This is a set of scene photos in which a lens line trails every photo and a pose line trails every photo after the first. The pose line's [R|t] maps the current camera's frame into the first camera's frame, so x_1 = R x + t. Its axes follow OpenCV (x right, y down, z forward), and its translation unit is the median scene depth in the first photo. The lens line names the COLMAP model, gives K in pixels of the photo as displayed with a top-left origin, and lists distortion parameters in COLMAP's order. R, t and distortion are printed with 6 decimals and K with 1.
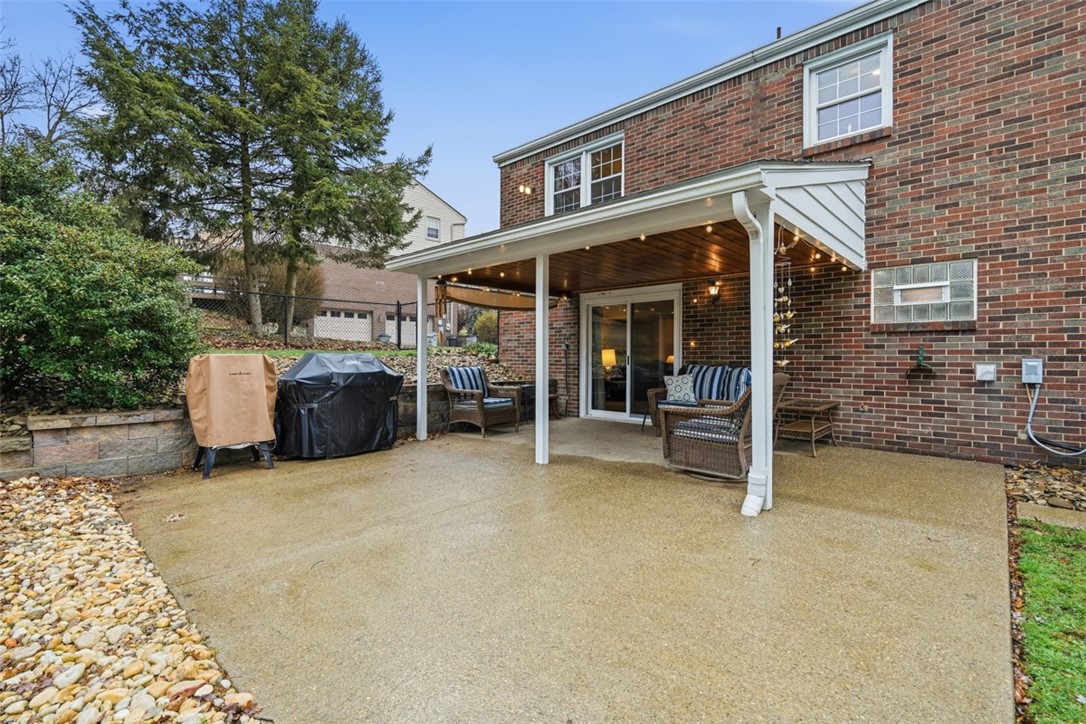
lens RADIAL K [[493.7, 0, 545.0], [0, 493.7, 359.2], [0, 0, 1]] dist [-0.000988, 0.000734]
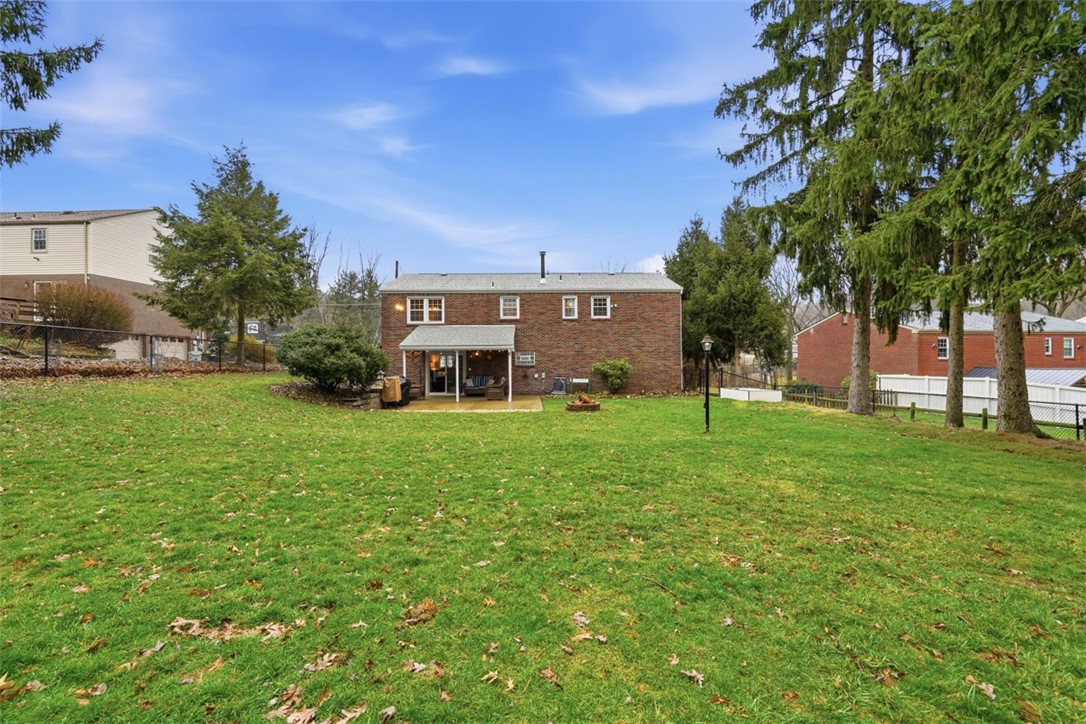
lens RADIAL K [[502.8, 0, 543.0], [0, 502.8, 362.0], [0, 0, 1]] dist [-0.002287, 0.000243]
pose [[0.713348, -0.010925, 0.700725, -2.135274], [0.008733, 0.999939, 0.006700, -0.122339], [-0.700756, 0.001340, 0.713400, -2.176235]]
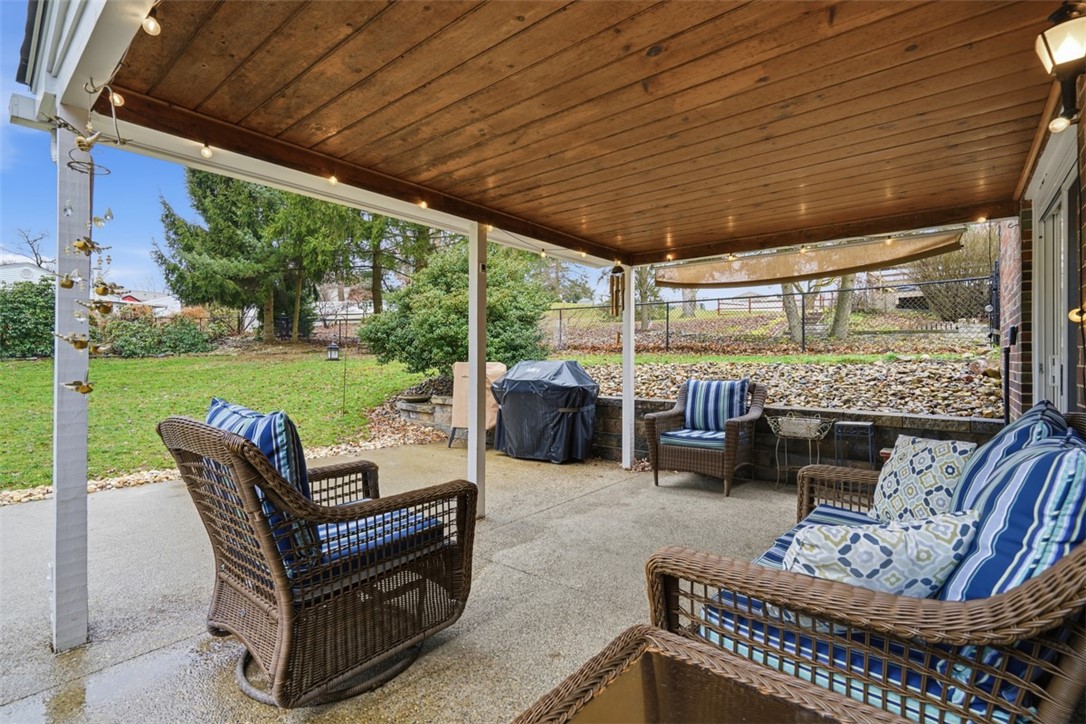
lens RADIAL K [[492.0, 0, 536.8], [0, 492.0, 356.3], [0, 0, 1]] dist [-0.002584, 0.000559]
pose [[0.054293, -0.011071, -0.998464, 0.606193], [-0.001228, 0.999937, -0.011155, -0.010505], [0.998524, 0.001832, 0.054276, 0.891323]]
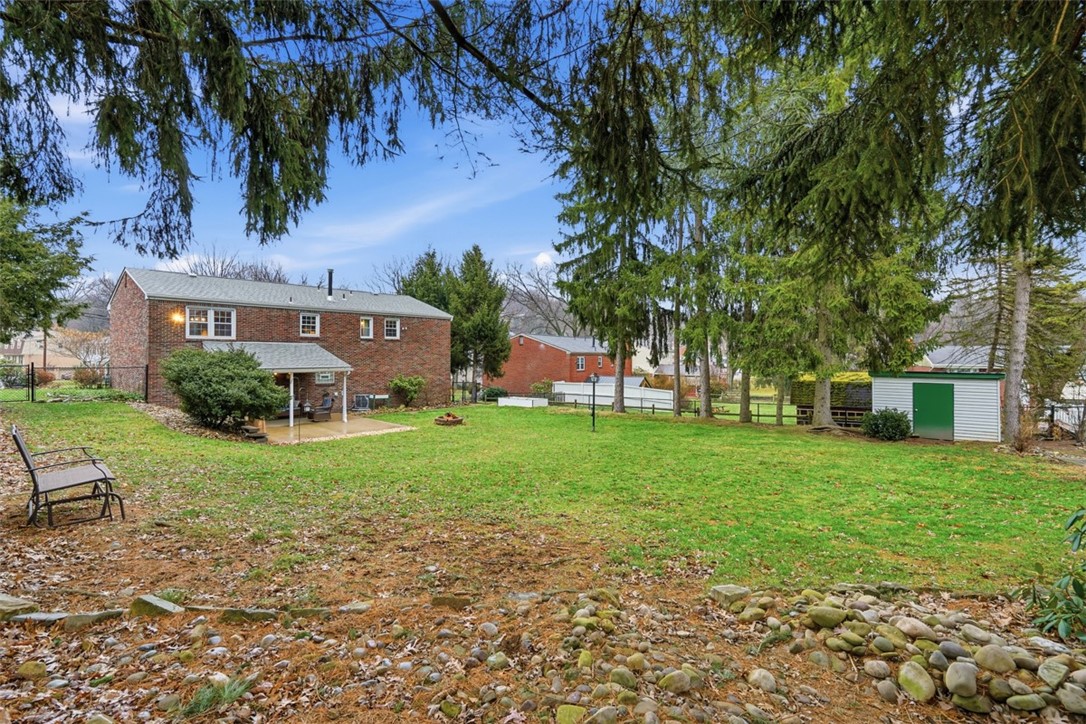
lens RADIAL K [[502.8, 0, 543.0], [0, 502.8, 362.0], [0, 0, 1]] dist [-0.002287, 0.000243]
pose [[-0.031039, -0.018183, 0.999353, -3.557657], [-0.006183, 0.999819, 0.018000, -0.337353], [-0.999499, -0.005620, -0.031146, -0.753077]]
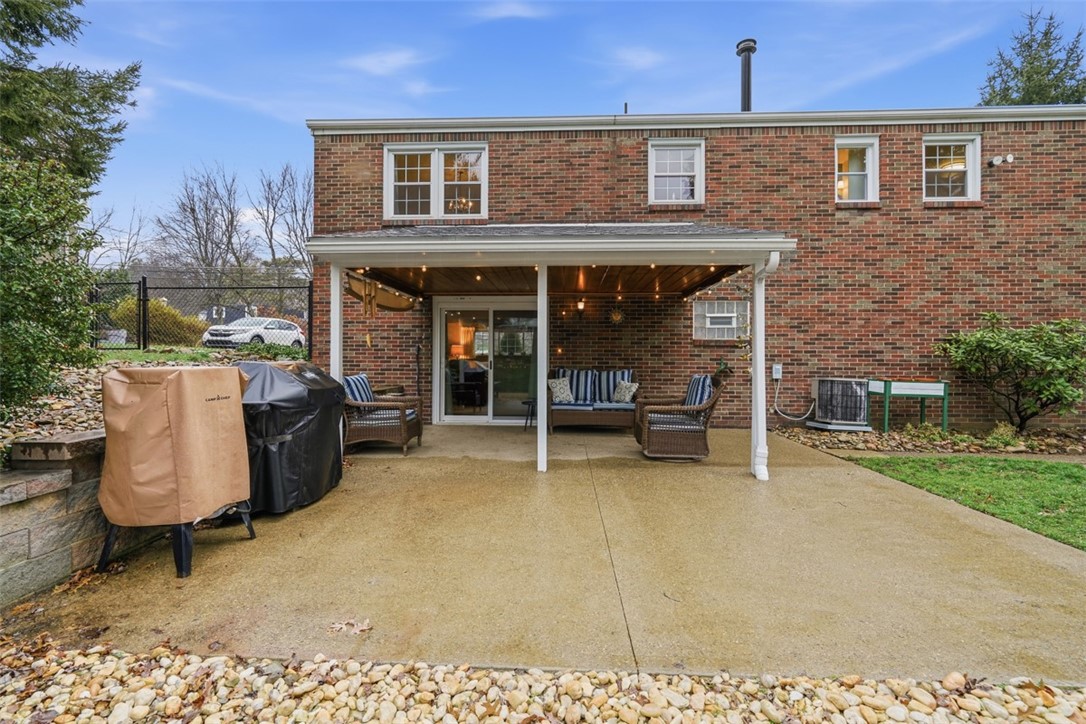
lens RADIAL K [[492.0, 0, 536.8], [0, 492.0, 356.3], [0, 0, 1]] dist [-0.002584, 0.000559]
pose [[0.763616, 0.001553, 0.645669, -0.593519], [-0.000617, 0.999998, -0.001675, -0.020157], [-0.645671, 0.000881, 0.763615, 0.209571]]
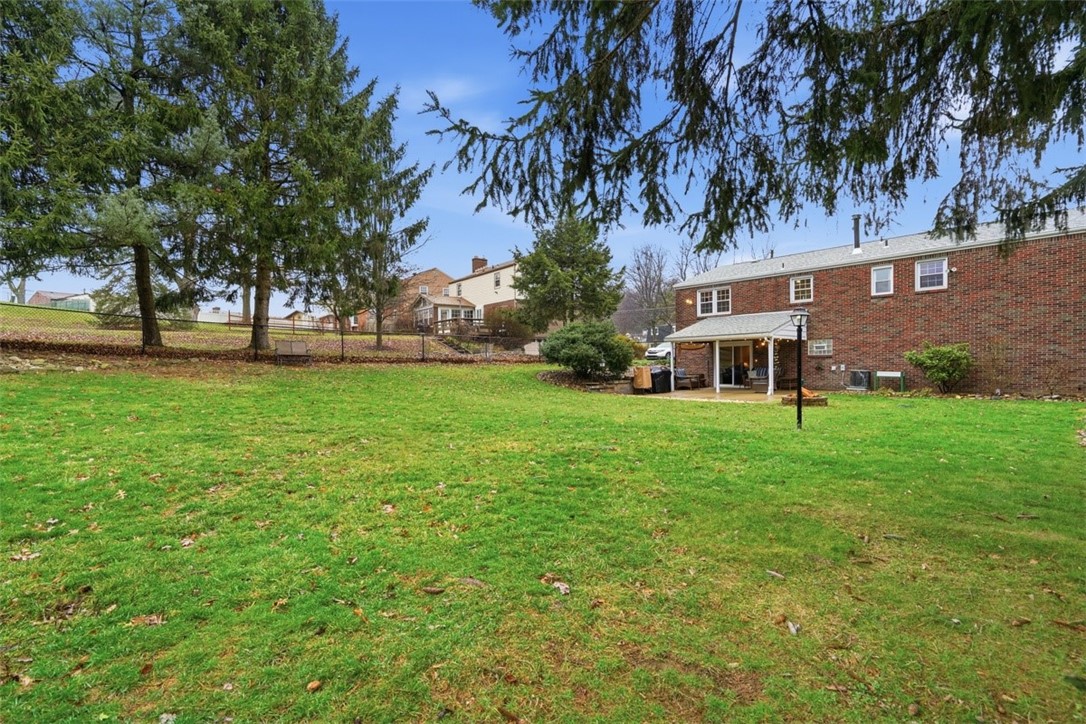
lens RADIAL K [[507.7, 0, 541.2], [0, 507.7, 372.3], [0, 0, 1]] dist [-0.001852, -0.000036]
pose [[0.995037, -0.015717, -0.098254, -0.912501], [0.017501, 0.999697, 0.017313, -0.045160], [0.097952, -0.018947, 0.995011, -2.868019]]
